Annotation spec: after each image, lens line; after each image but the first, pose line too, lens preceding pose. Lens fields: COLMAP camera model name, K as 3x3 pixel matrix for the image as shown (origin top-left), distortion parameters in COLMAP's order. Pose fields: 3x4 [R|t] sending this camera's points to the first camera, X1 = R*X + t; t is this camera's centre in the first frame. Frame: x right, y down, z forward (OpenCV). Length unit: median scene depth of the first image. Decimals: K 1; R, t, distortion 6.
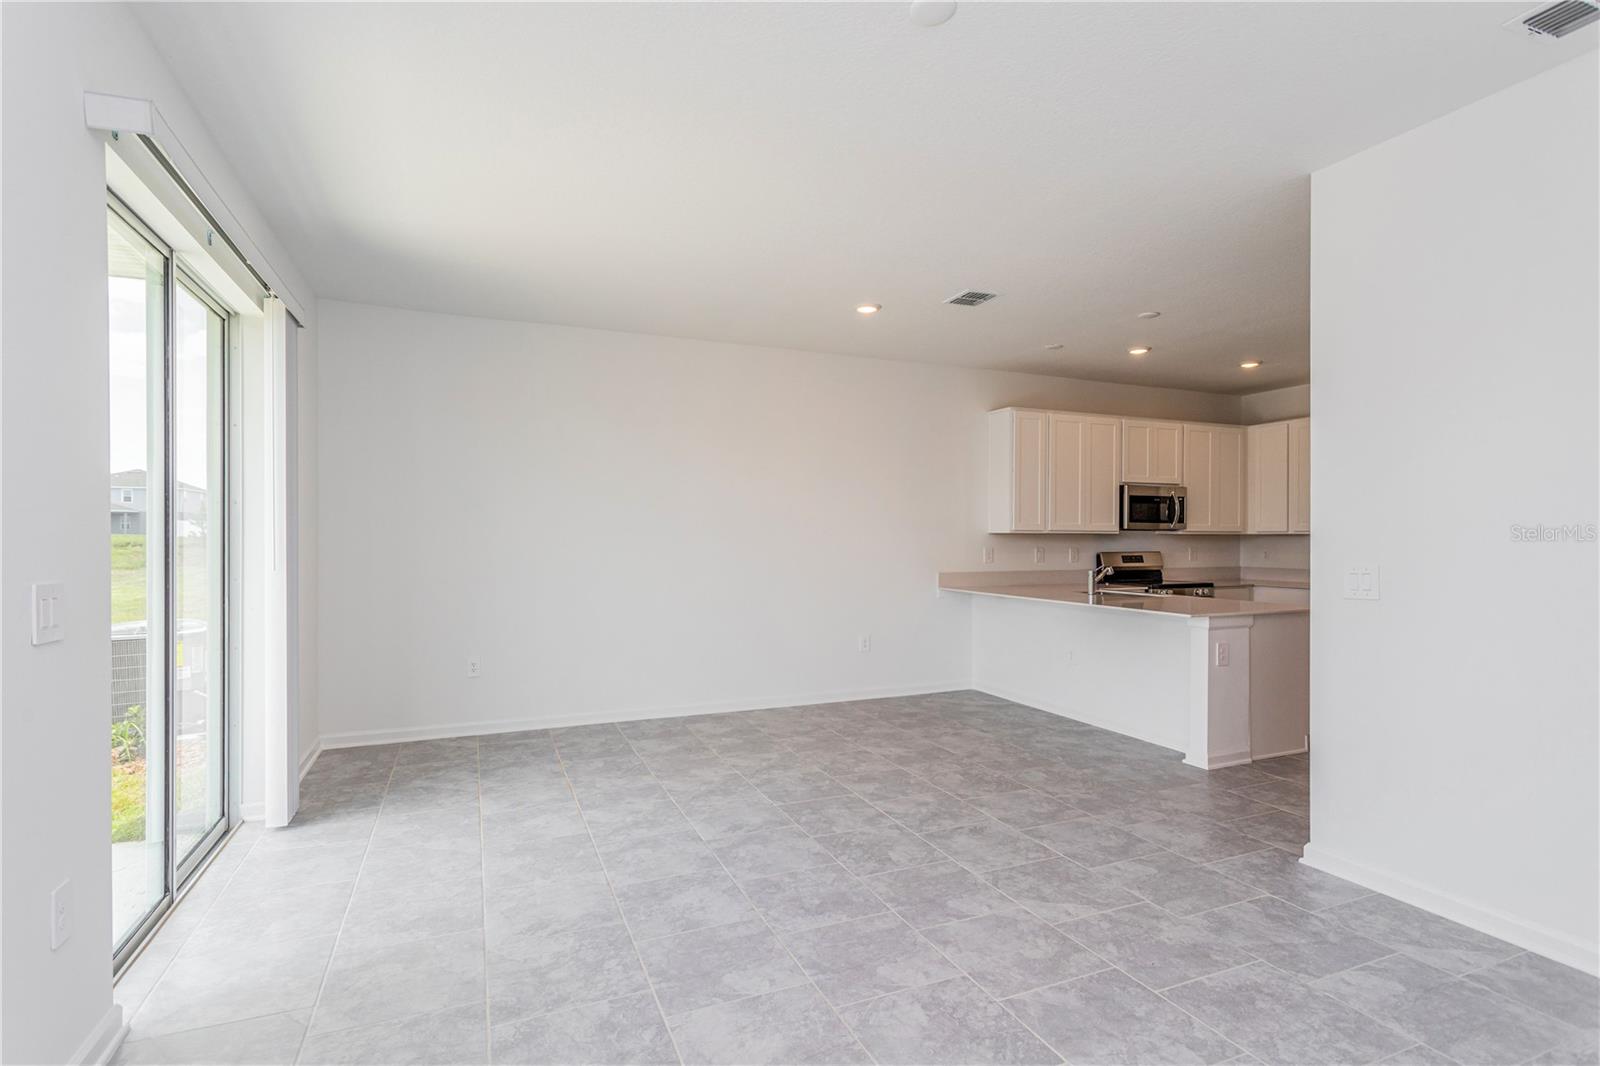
lens RADIAL K [[796.7, 0, 799.4], [0, 796.7, 536.3], [0, 0, 1]] dist [0.021980, -0.001379]
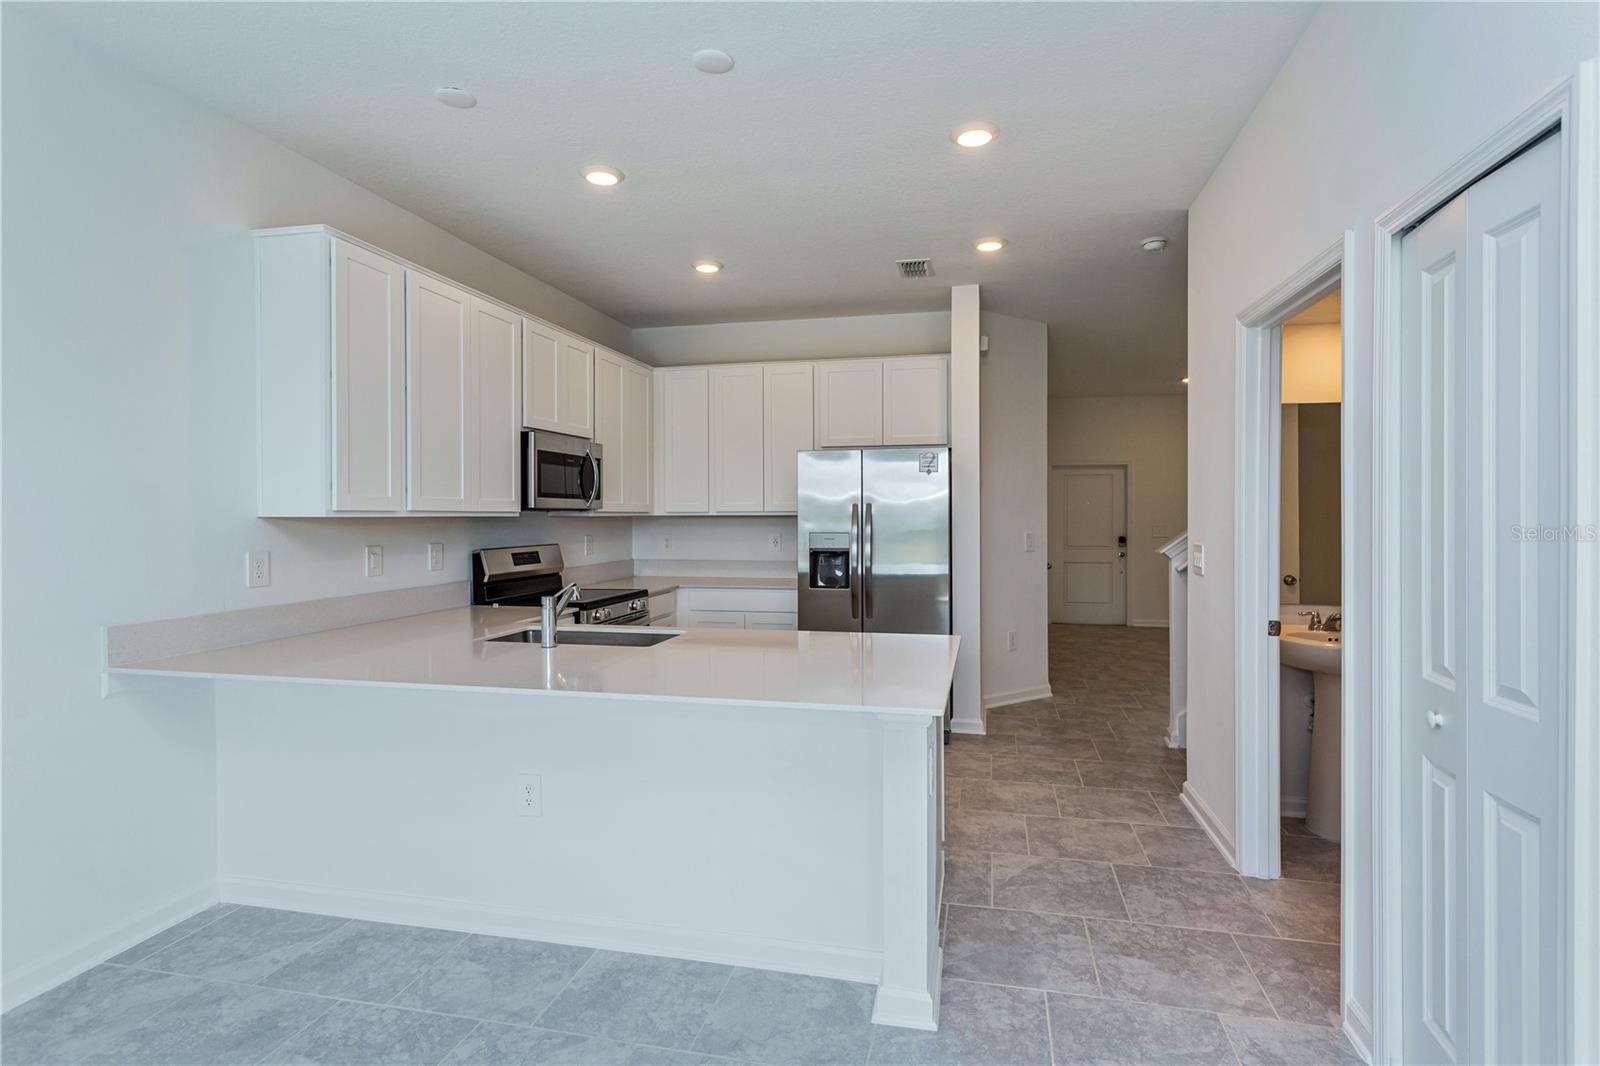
lens RADIAL K [[796.7, 0, 826.6], [0, 796.7, 517.7], [0, 0, 1]] dist [0.021980, -0.001379]
pose [[0.571865, -0.005295, 0.820330, 0.056544], [0.000270, 0.999980, 0.006266, -0.005898], [-0.820348, -0.003362, 0.571855, 0.491144]]
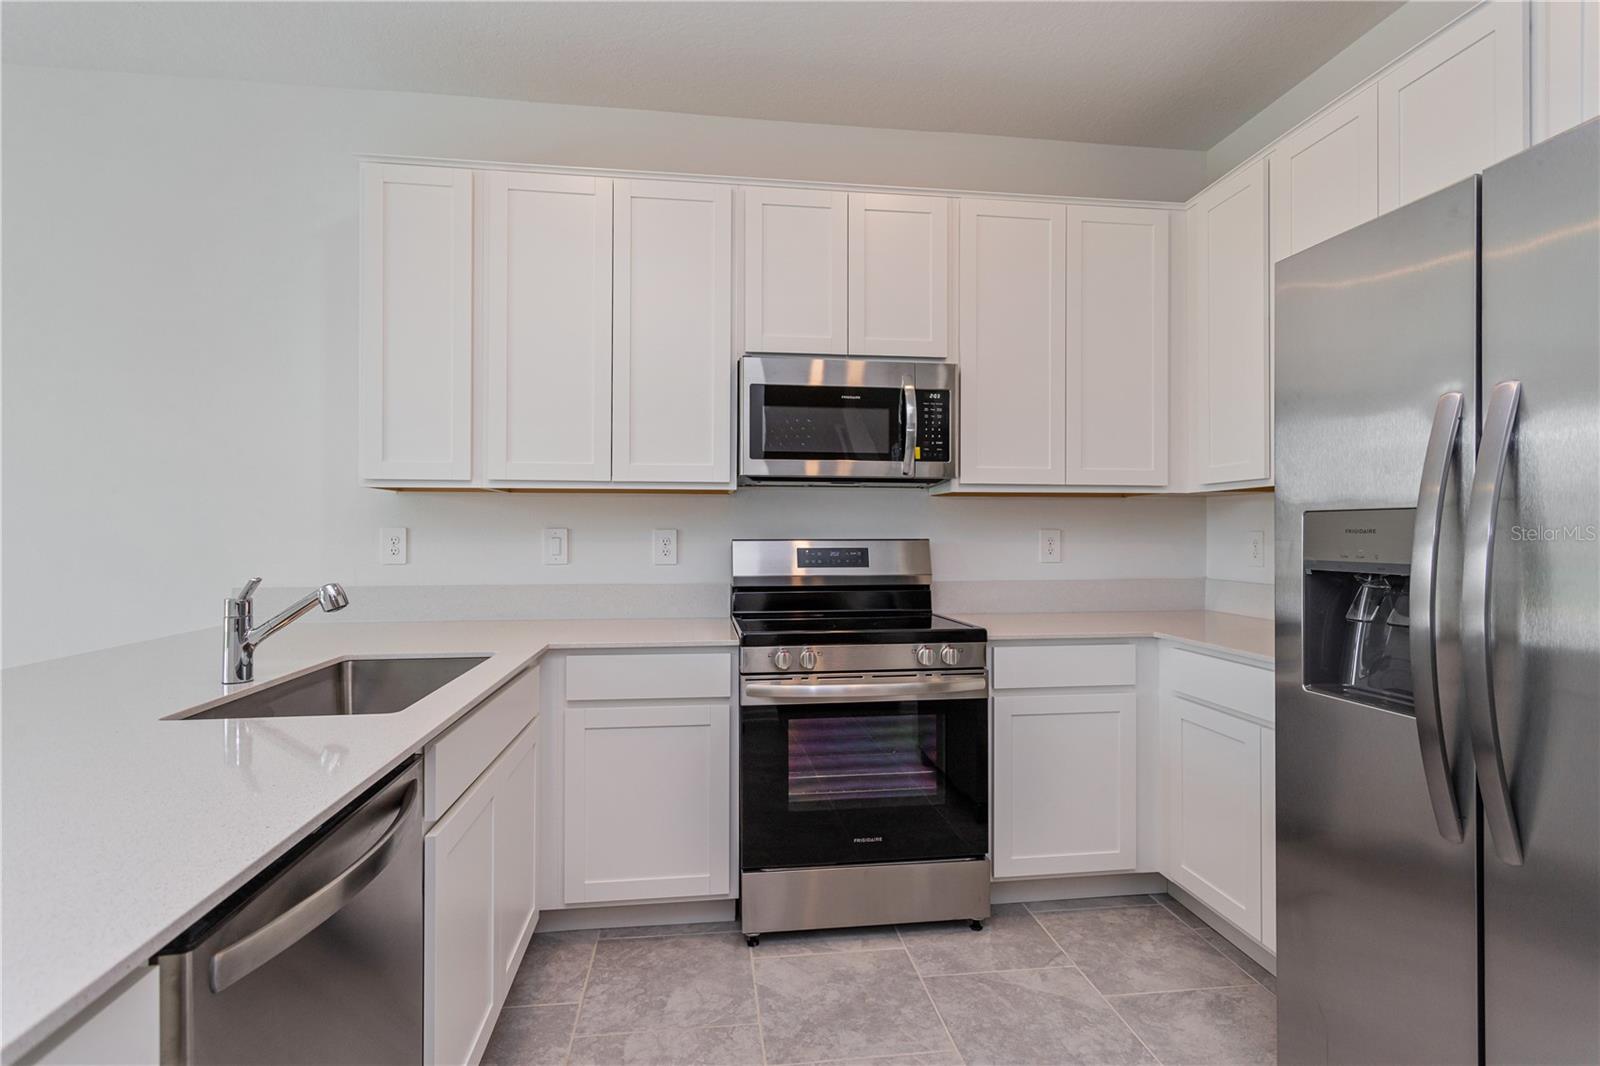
lens RADIAL K [[796.7, 0, 804.1], [0, 796.7, 518.9], [0, 0, 1]] dist [0.021980, -0.001379]
pose [[0.958071, -0.008617, -0.286402, 0.534576], [0.003838, 0.999844, -0.017243, 0.016818], [0.286506, 0.015421, 0.957954, 0.644814]]
